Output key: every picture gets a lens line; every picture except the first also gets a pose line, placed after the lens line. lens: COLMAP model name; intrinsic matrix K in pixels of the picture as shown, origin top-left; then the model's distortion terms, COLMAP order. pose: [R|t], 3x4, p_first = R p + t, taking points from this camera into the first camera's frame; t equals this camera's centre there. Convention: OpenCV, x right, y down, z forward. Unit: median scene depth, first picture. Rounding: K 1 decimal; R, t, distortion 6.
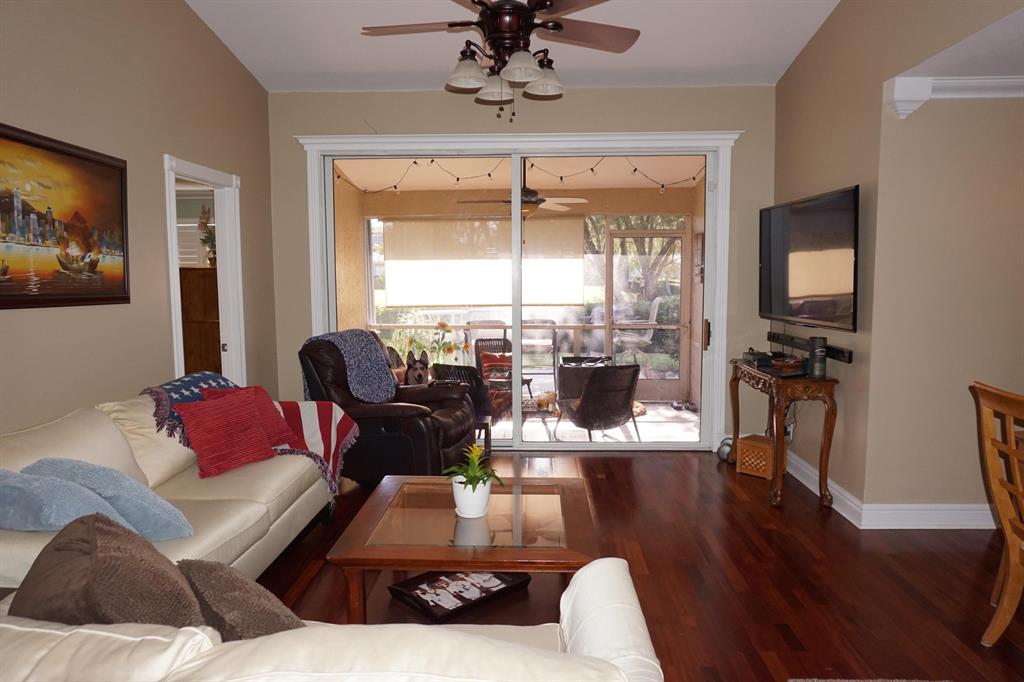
lens RADIAL K [[678.8, 0, 513.2], [0, 678.8, 339.0], [0, 0, 1]] dist [-0.053457, 0.027711]
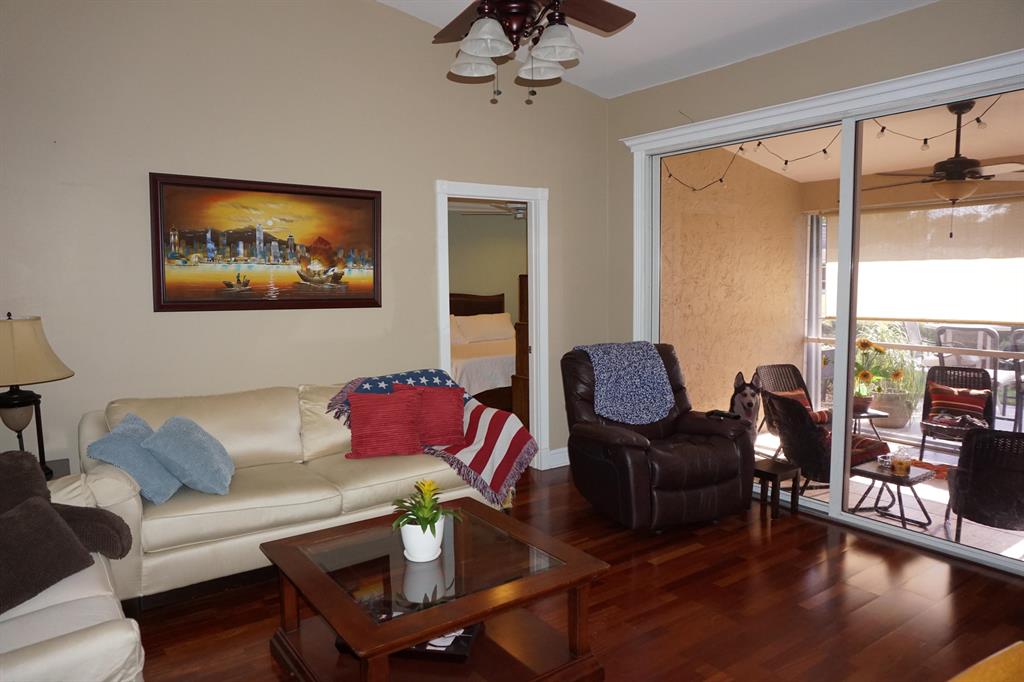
lens RADIAL K [[678.8, 0, 510.2], [0, 678.8, 337.4], [0, 0, 1]] dist [-0.053457, 0.027711]
pose [[0.610164, 0.069187, -0.789248, 0.635083], [-0.069309, 0.997022, 0.033818, -0.064643], [0.789237, 0.034067, 0.613142, 0.485408]]
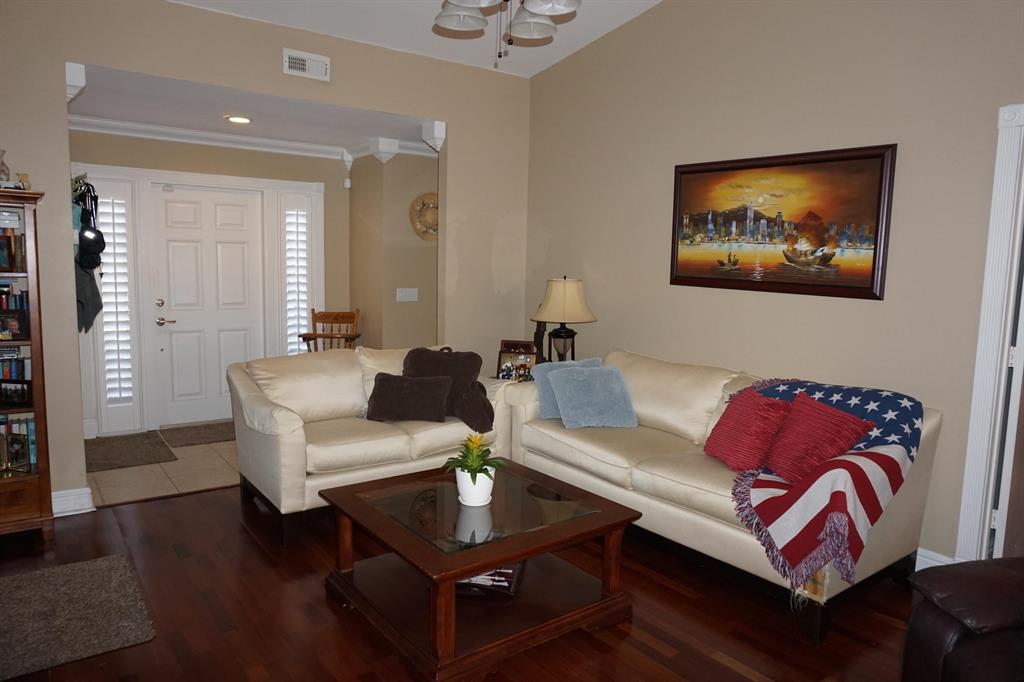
lens RADIAL K [[678.8, 0, 512.2], [0, 678.8, 341.5], [0, 0, 1]] dist [-0.053457, 0.027711]
pose [[-0.780350, 0.058155, -0.622633, 0.458773], [-0.080382, 0.978078, 0.192098, -0.152960], [0.620156, 0.199952, -0.758568, 1.589542]]
